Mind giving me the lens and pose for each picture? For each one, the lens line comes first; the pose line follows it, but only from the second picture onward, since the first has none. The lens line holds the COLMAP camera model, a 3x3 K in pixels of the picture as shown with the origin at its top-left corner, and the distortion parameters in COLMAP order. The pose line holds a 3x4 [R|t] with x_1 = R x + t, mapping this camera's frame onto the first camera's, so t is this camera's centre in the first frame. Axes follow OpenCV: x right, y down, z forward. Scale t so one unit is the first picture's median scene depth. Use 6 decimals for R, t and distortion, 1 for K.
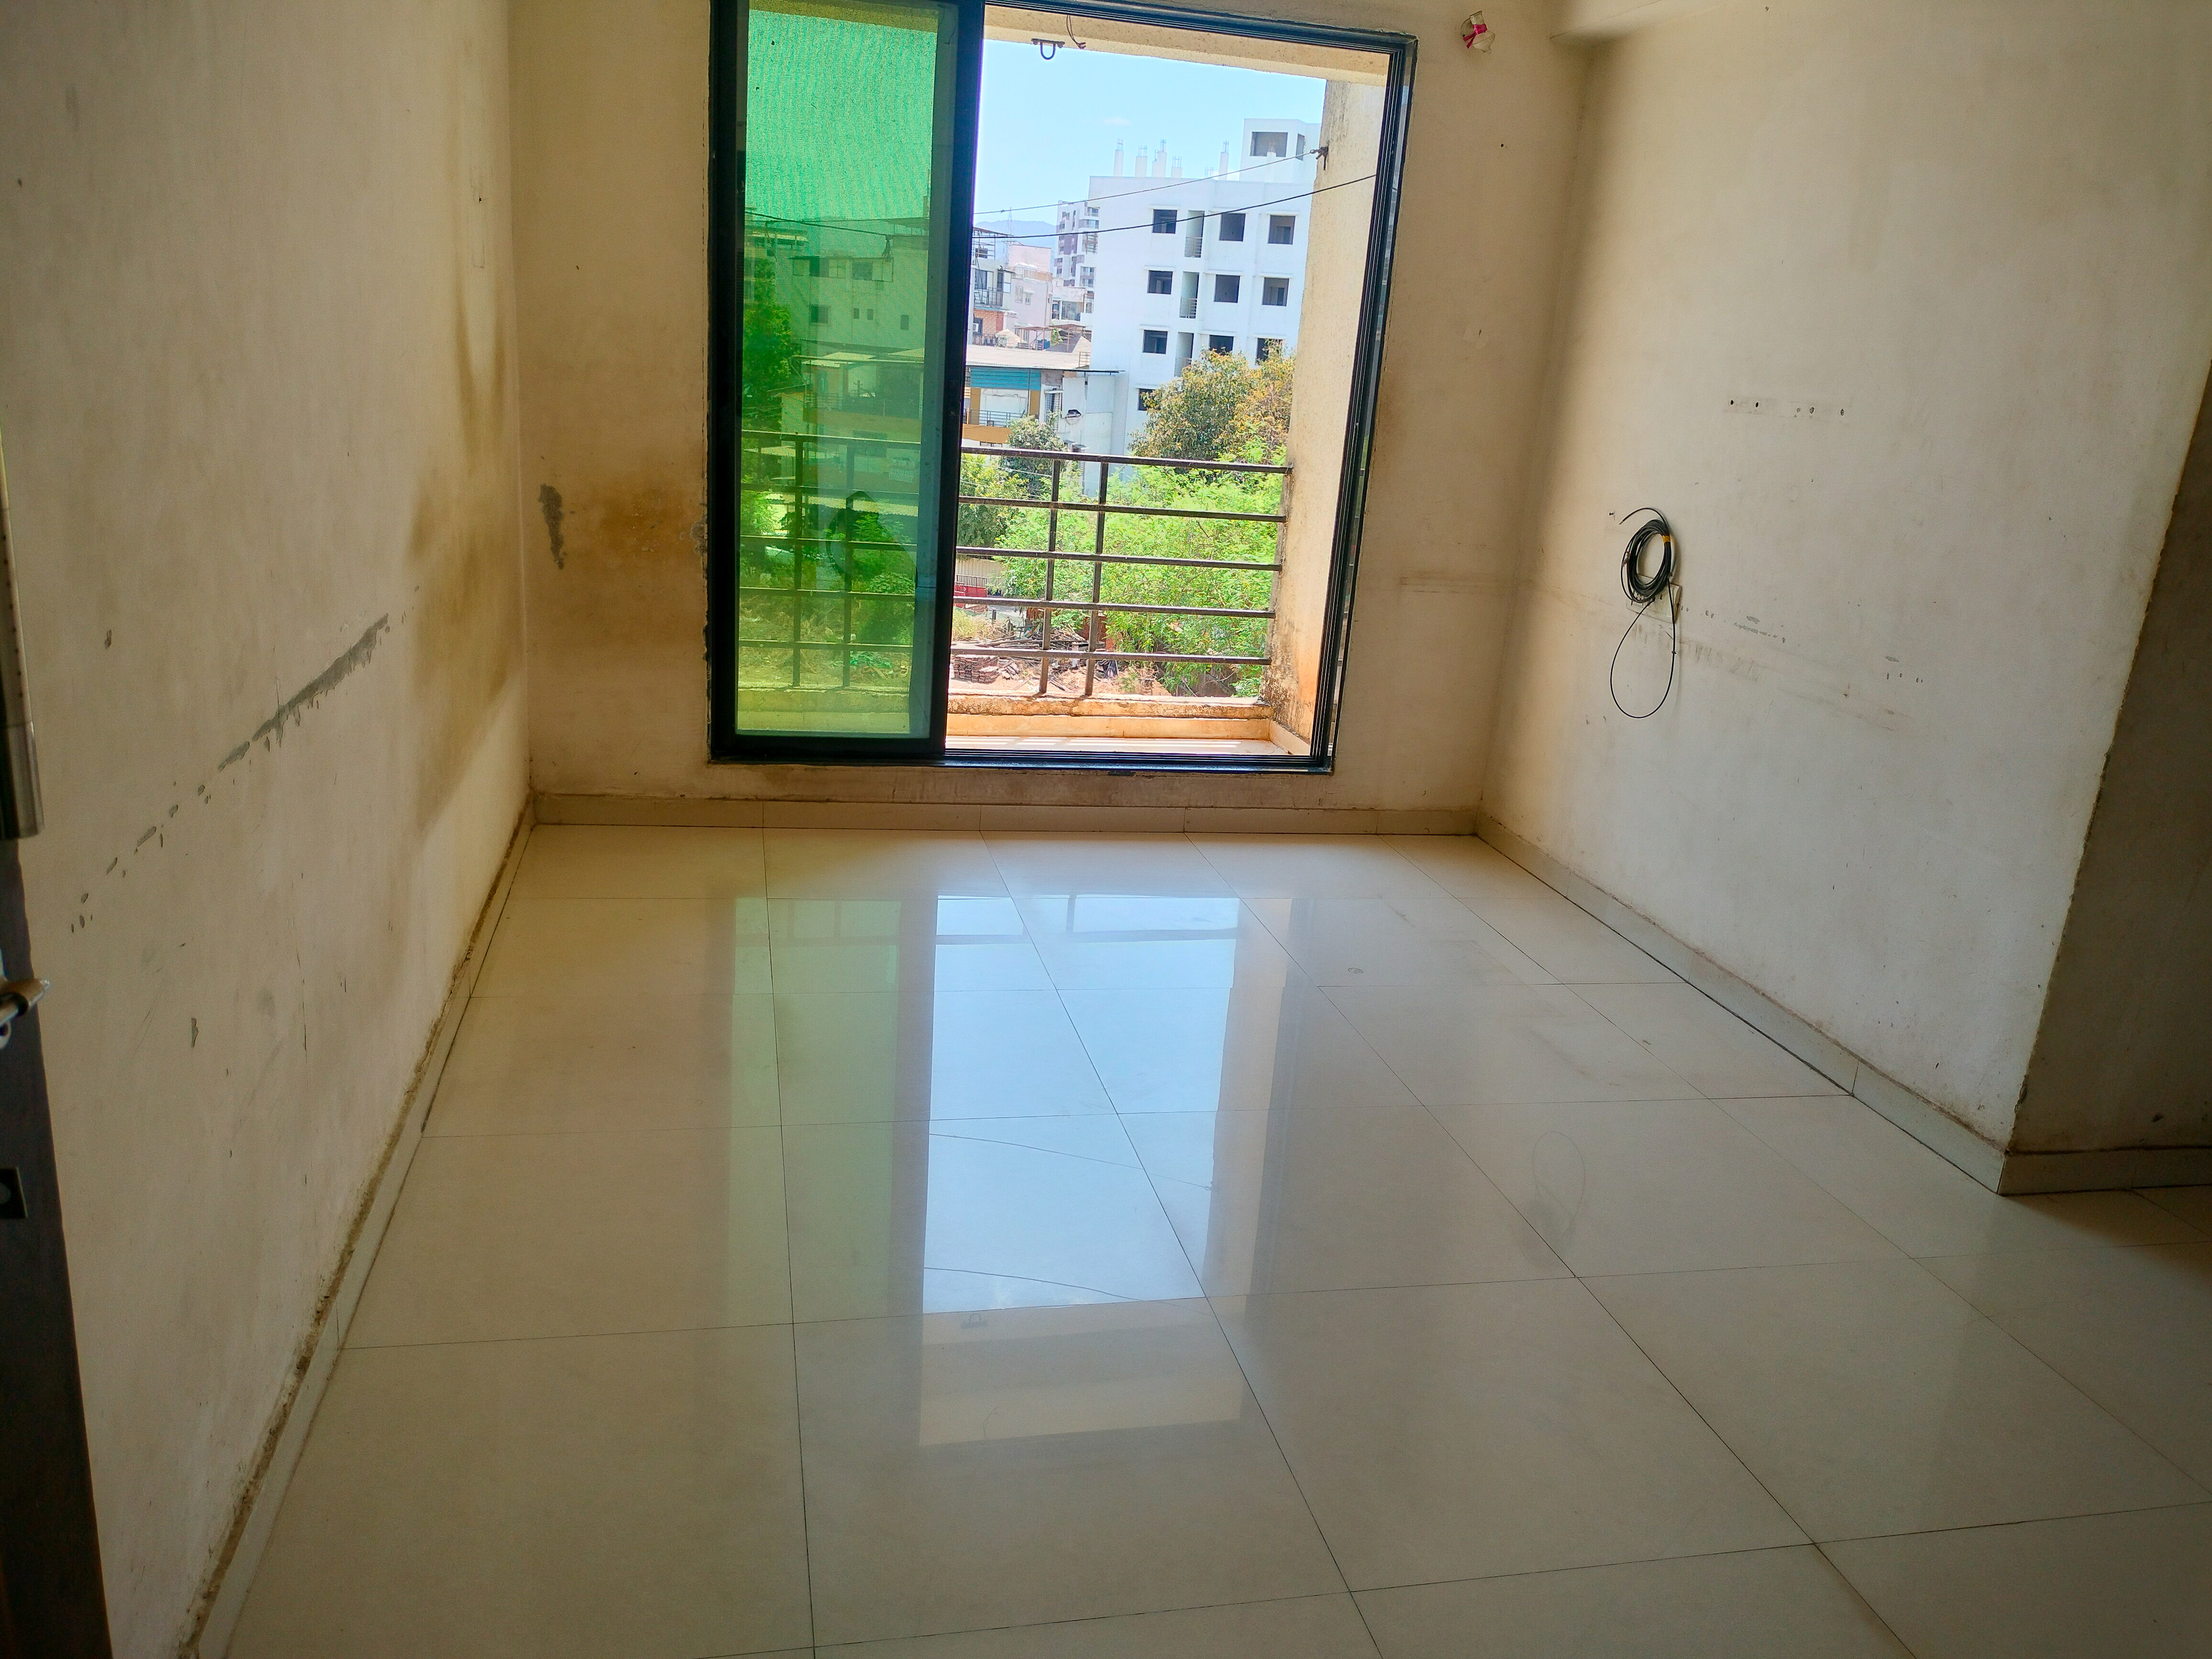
lens RADIAL K [[1674.7, 0, 1104.8], [0, 1674.7, 892.5], [0, 0, 1]] dist [0.091943, -0.159844]
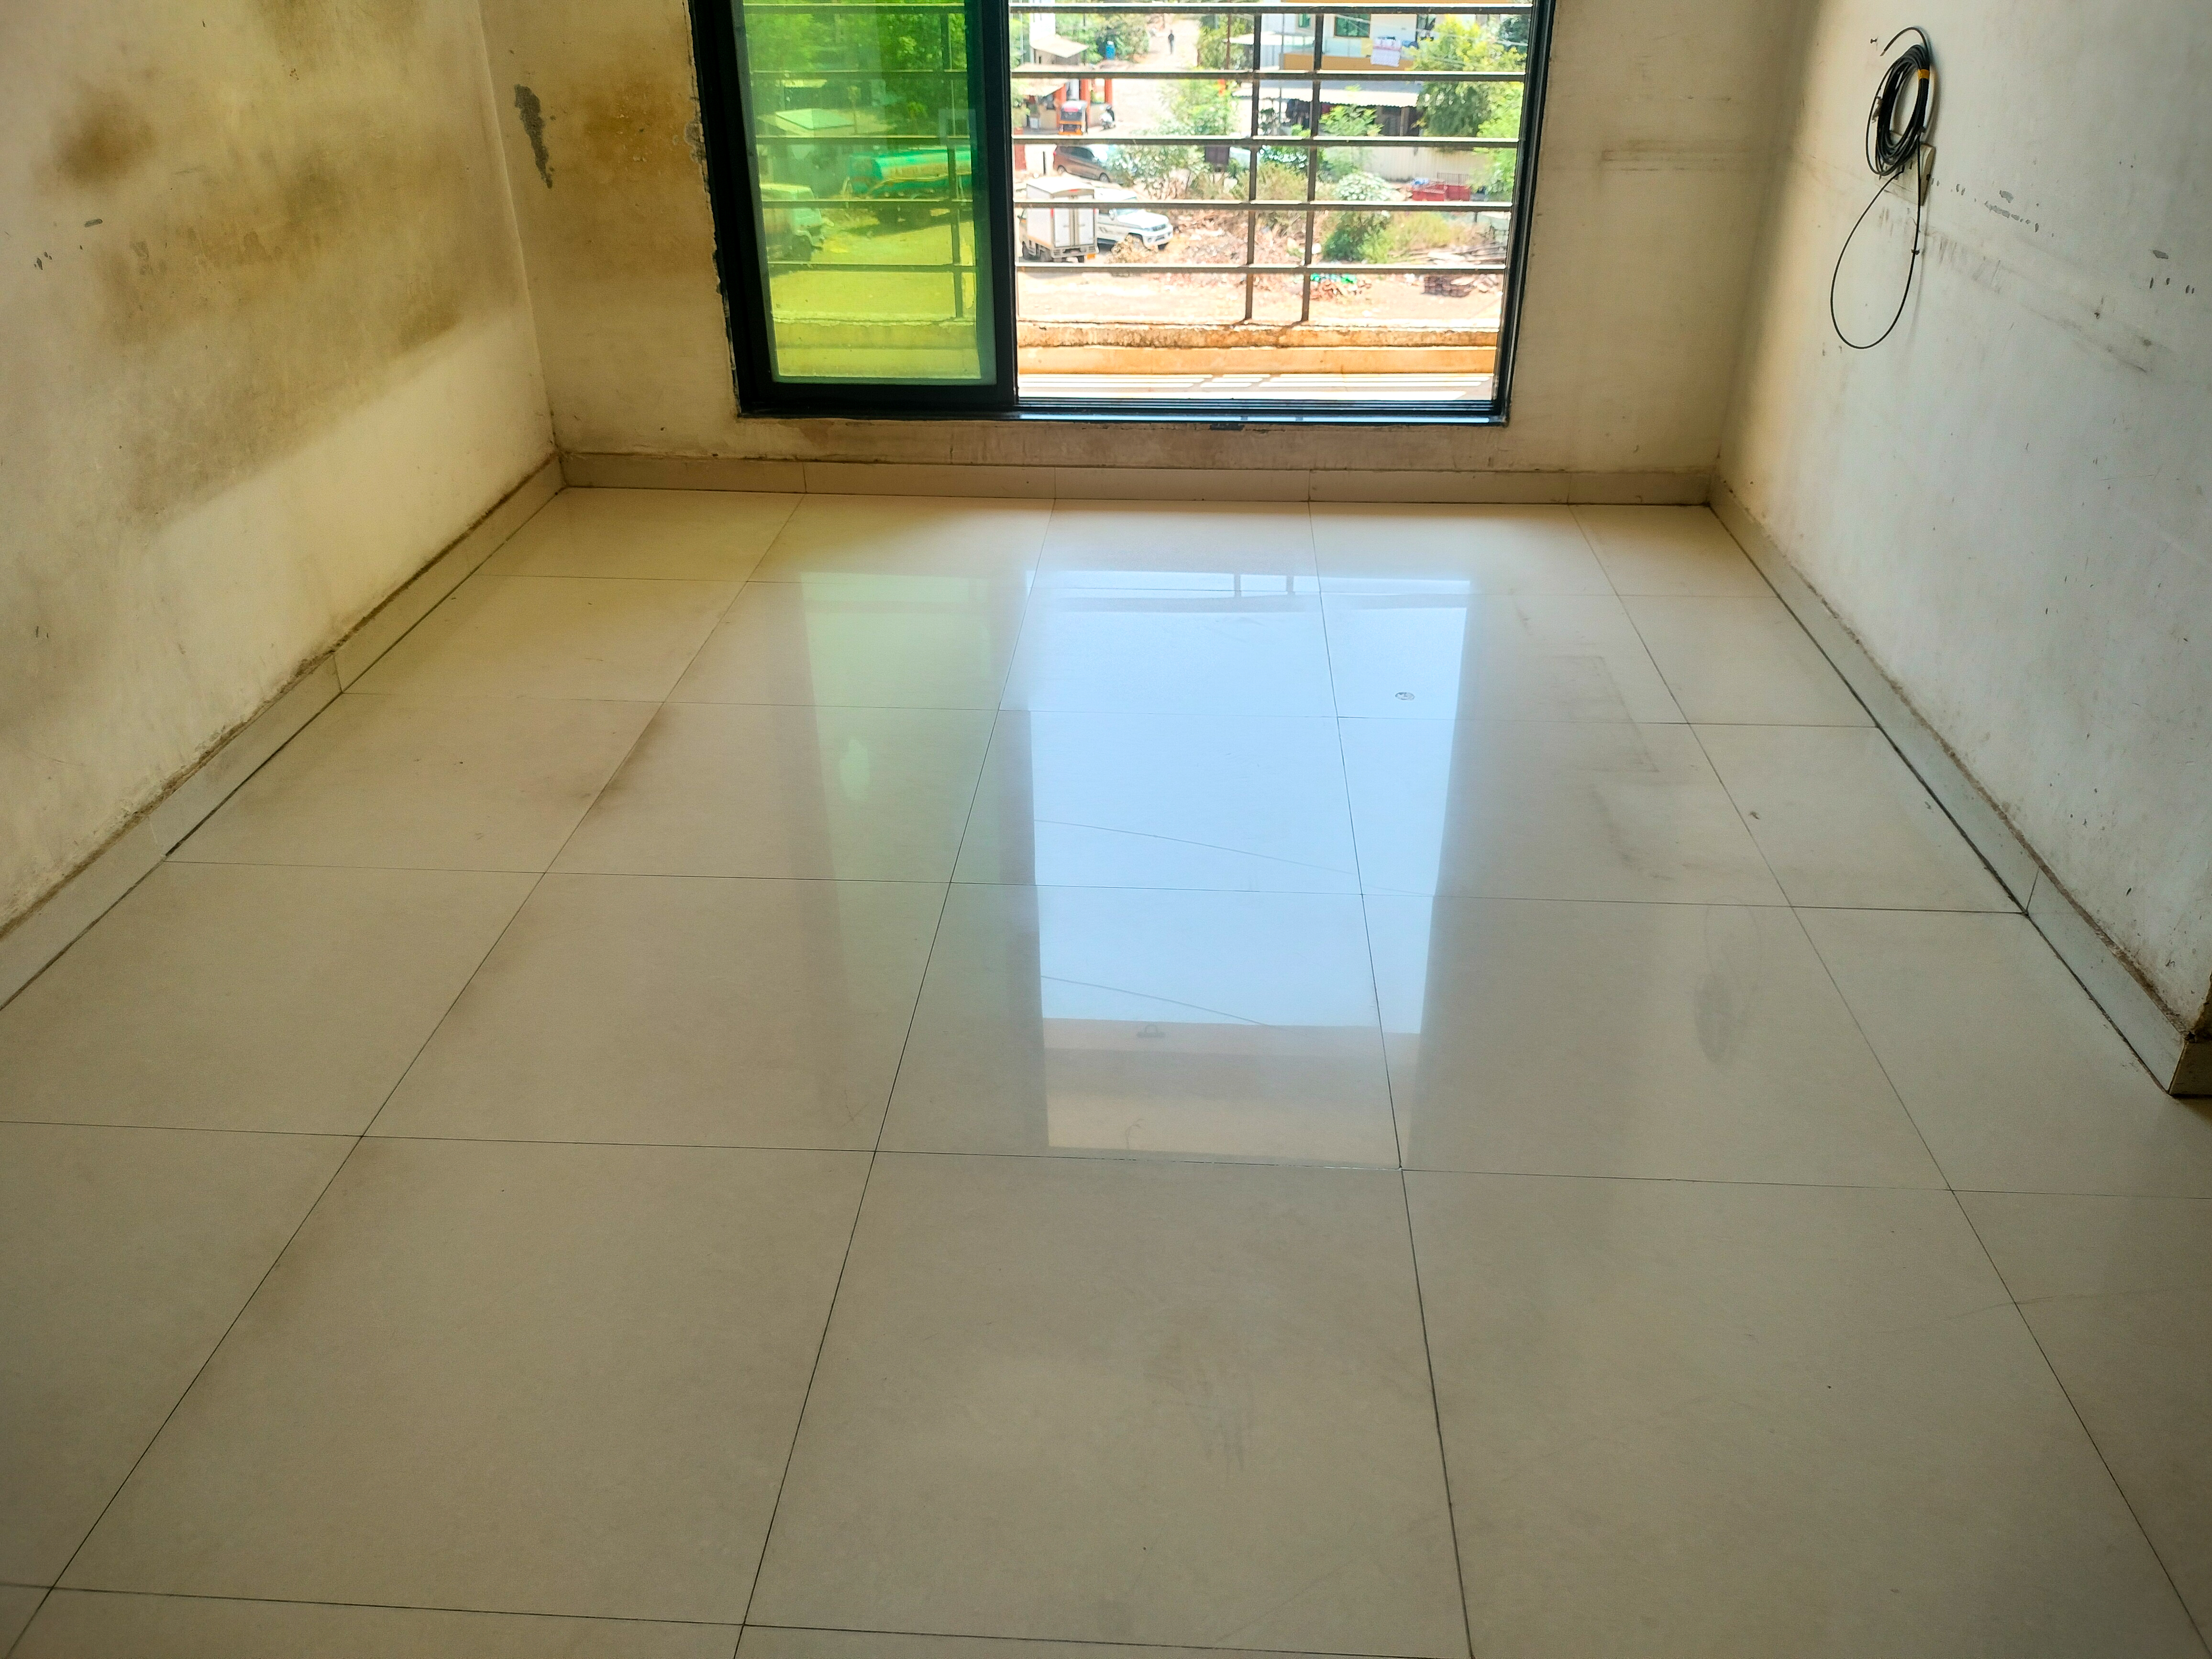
lens RADIAL K [[1710.0, 0, 1080.7], [0, 1710.0, 861.5], [0, 0, 1]] dist [0.089730, -0.153118]
pose [[0.956721, 0.068664, -0.282788, 0.184602], [-0.013932, 0.981457, 0.191175, -0.021896], [0.290671, -0.178962, 0.939938, 0.155749]]
